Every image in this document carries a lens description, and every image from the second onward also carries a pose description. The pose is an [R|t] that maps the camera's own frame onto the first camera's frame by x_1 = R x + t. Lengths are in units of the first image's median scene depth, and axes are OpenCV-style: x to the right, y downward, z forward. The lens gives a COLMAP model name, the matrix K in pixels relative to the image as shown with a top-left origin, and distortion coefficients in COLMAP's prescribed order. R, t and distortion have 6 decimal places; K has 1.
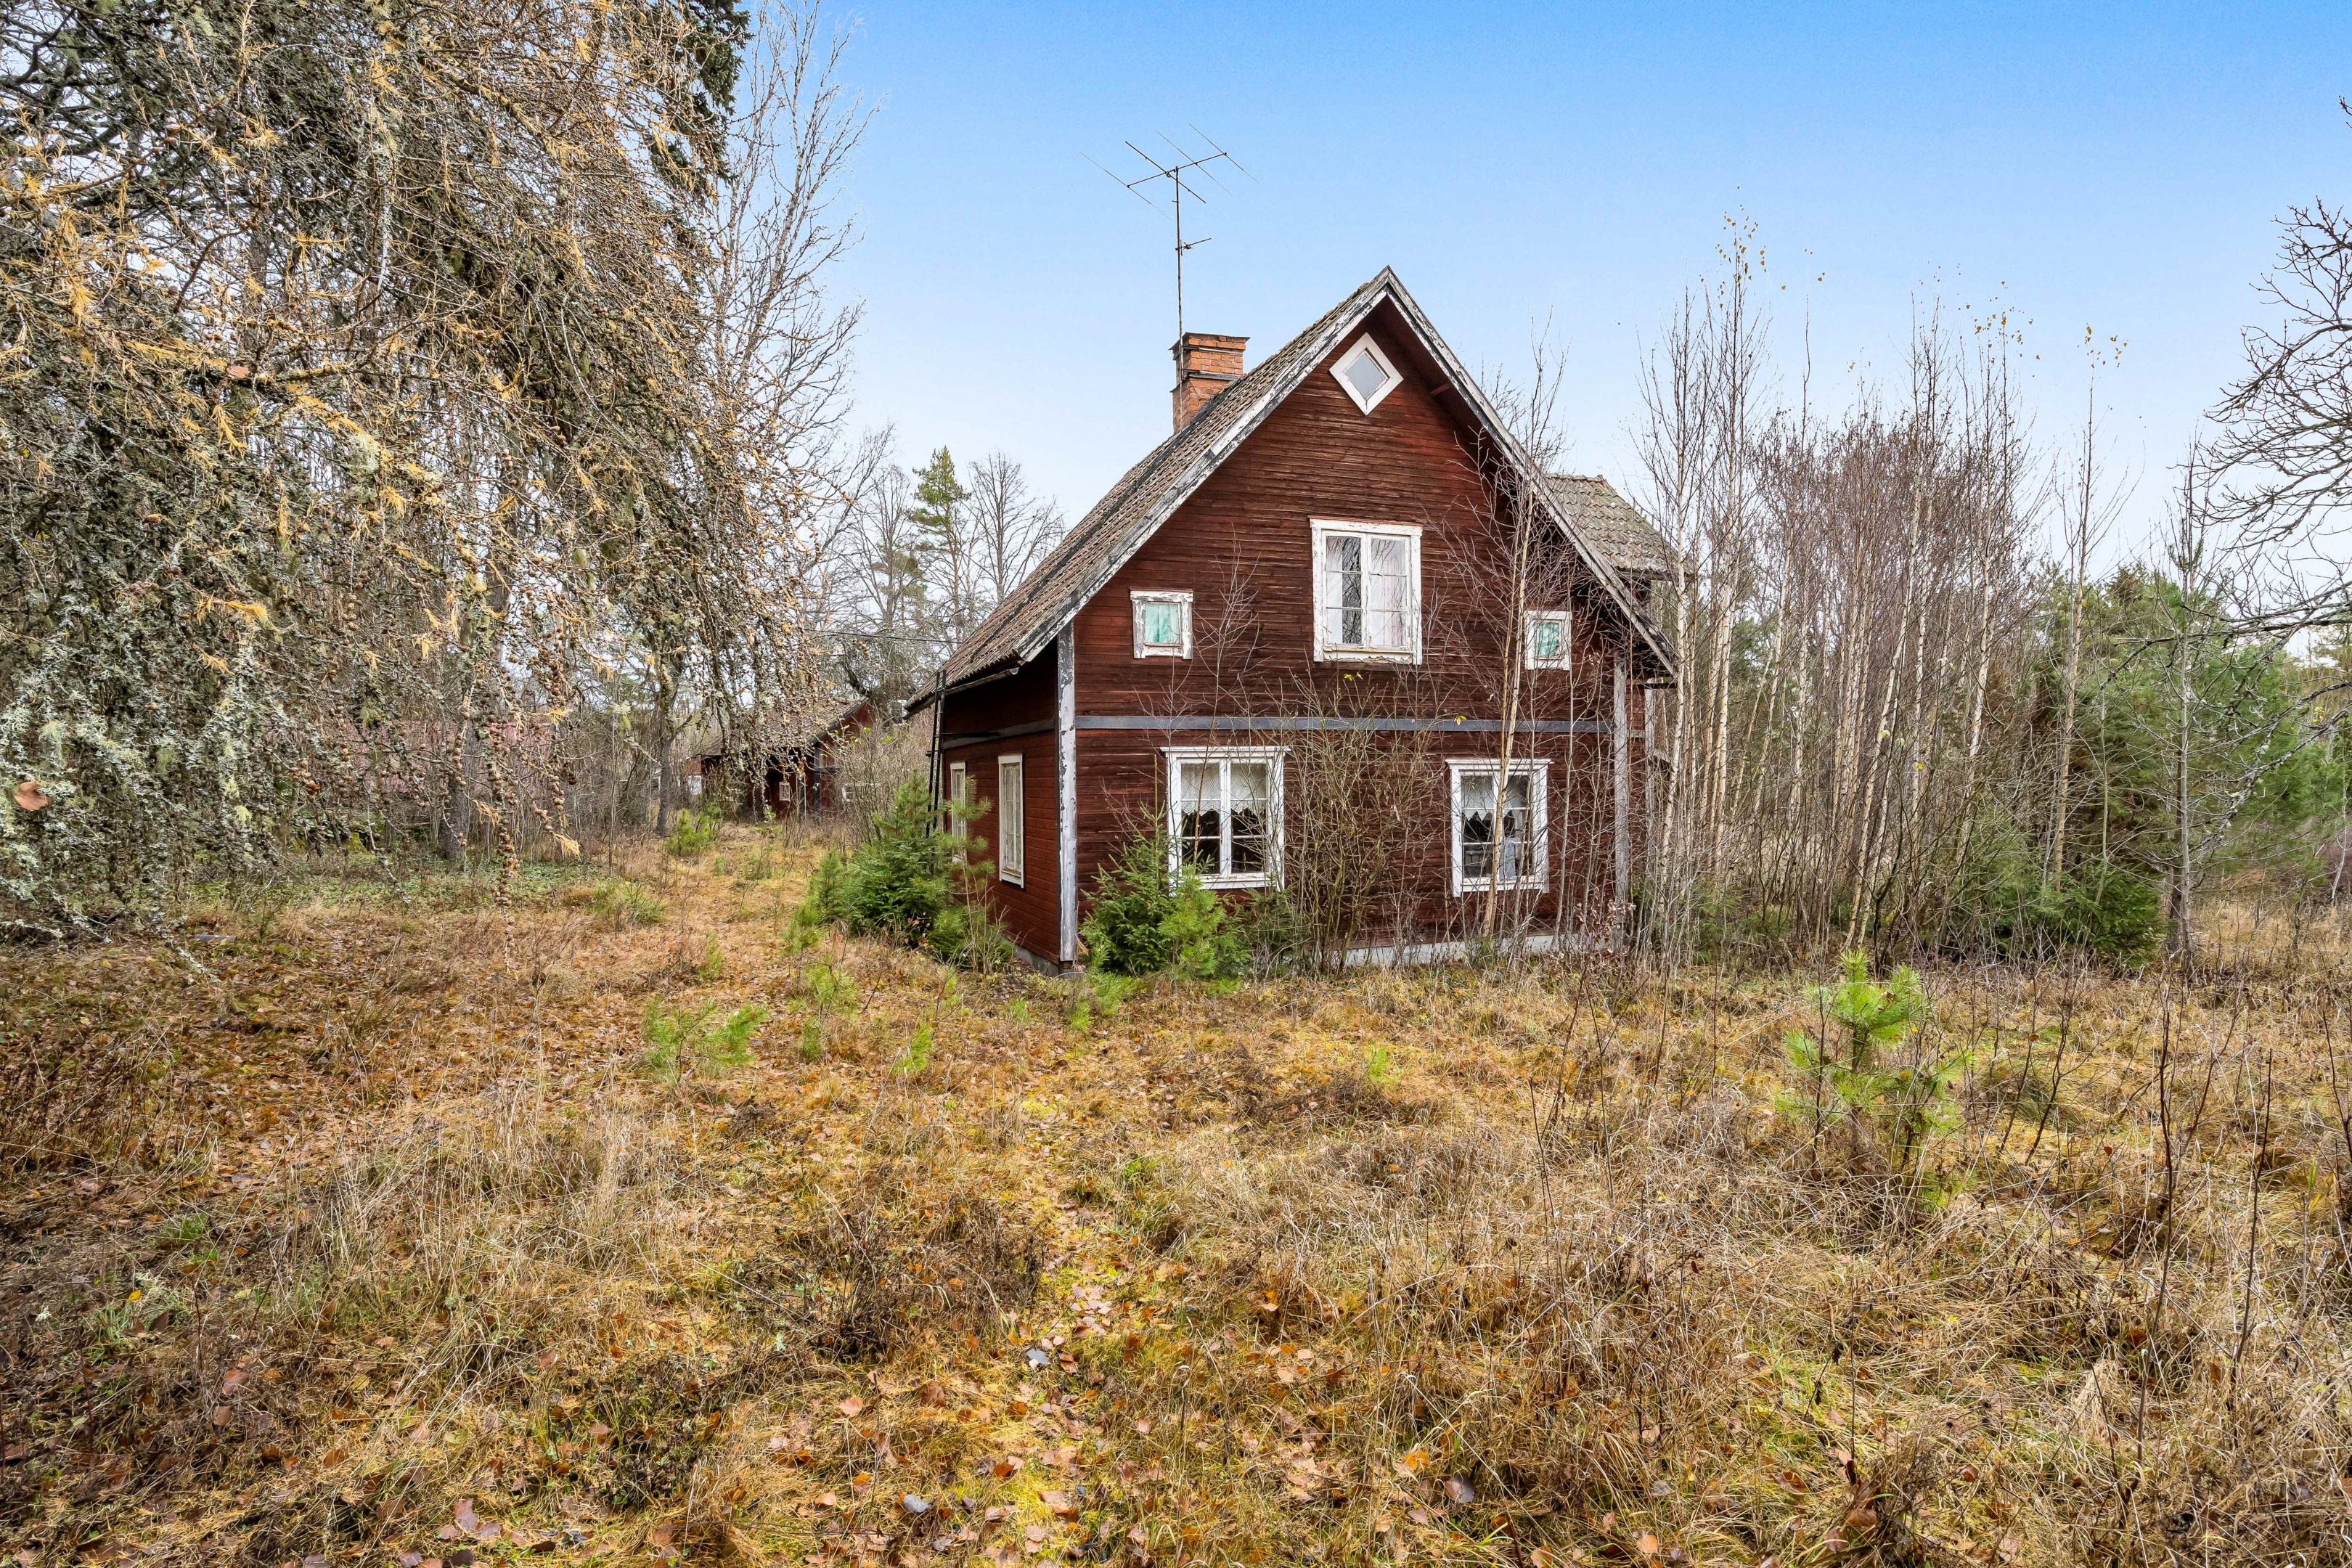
lens RADIAL K [[1220.8, 0, 1176.0], [0, 1220.8, 784.0], [0, 0, 1]] dist [-0.001045, -0.000865]
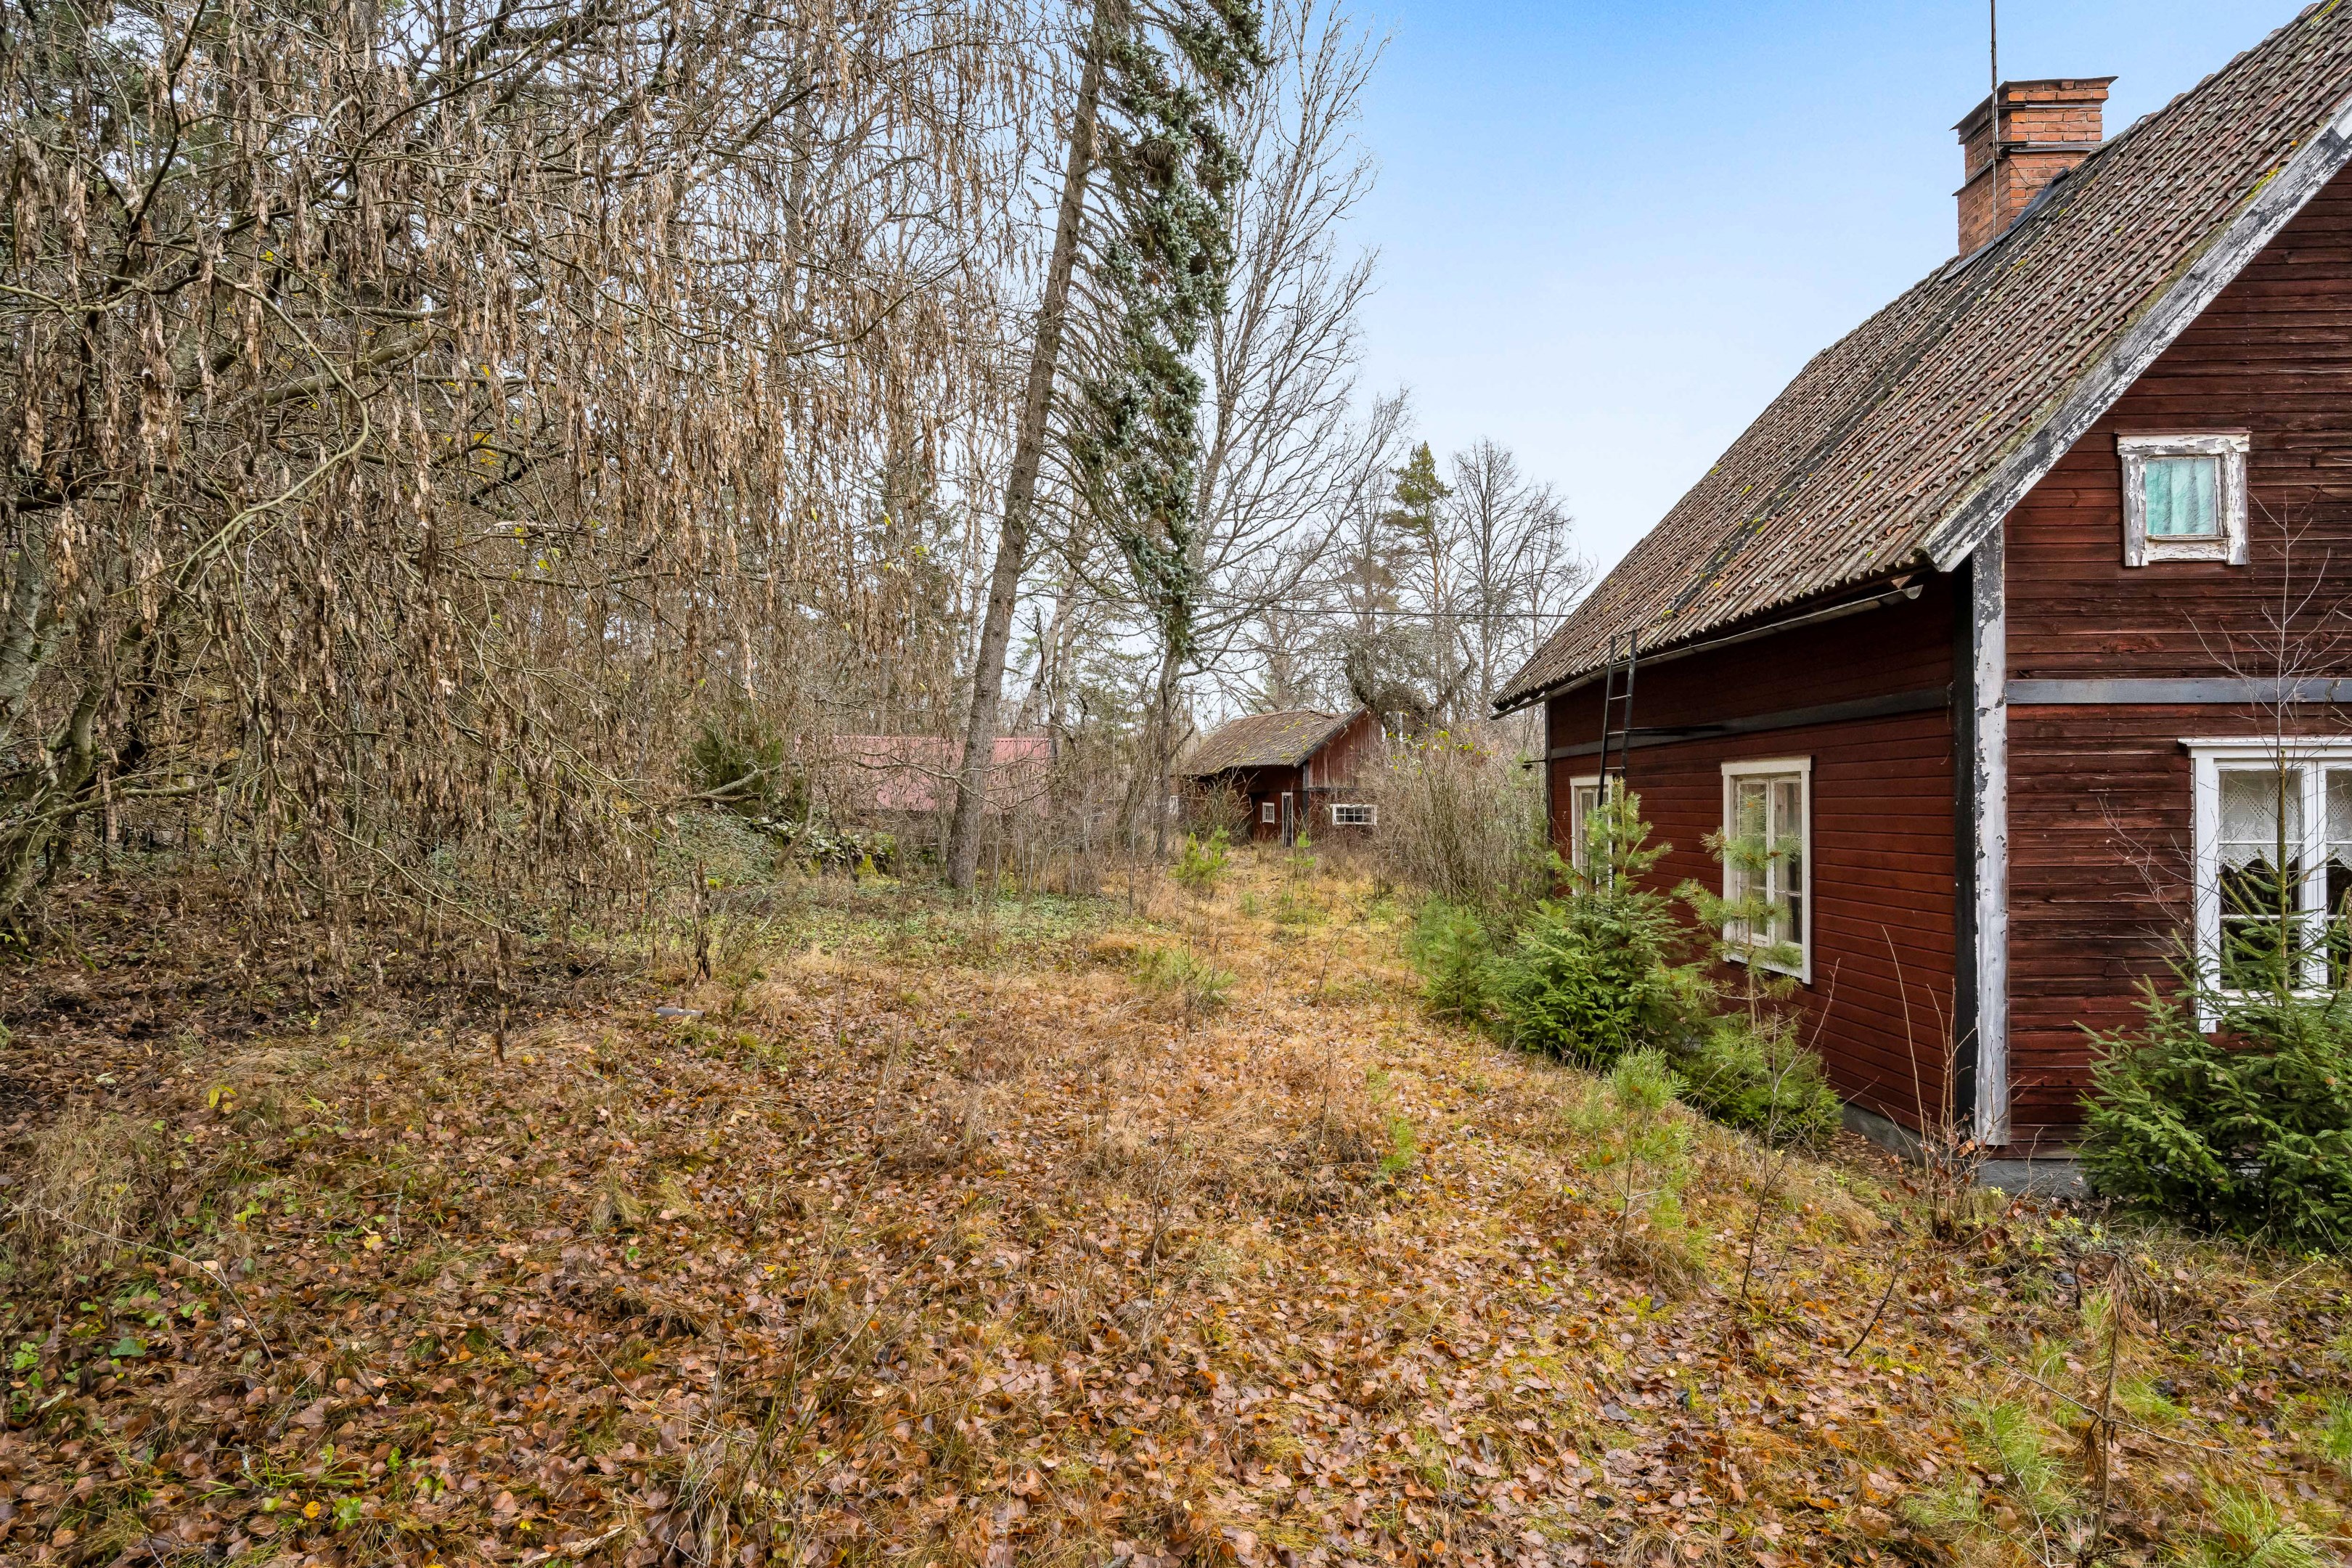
lens RADIAL K [[1220.8, 0, 1176.0], [0, 1220.8, 784.0], [0, 0, 1]] dist [-0.001045, -0.000865]
pose [[0.936381, 0.001379, -0.350982, -0.168174], [-0.007038, 0.999865, -0.014850, -0.000399], [0.350914, 0.016376, 0.936264, 0.276278]]
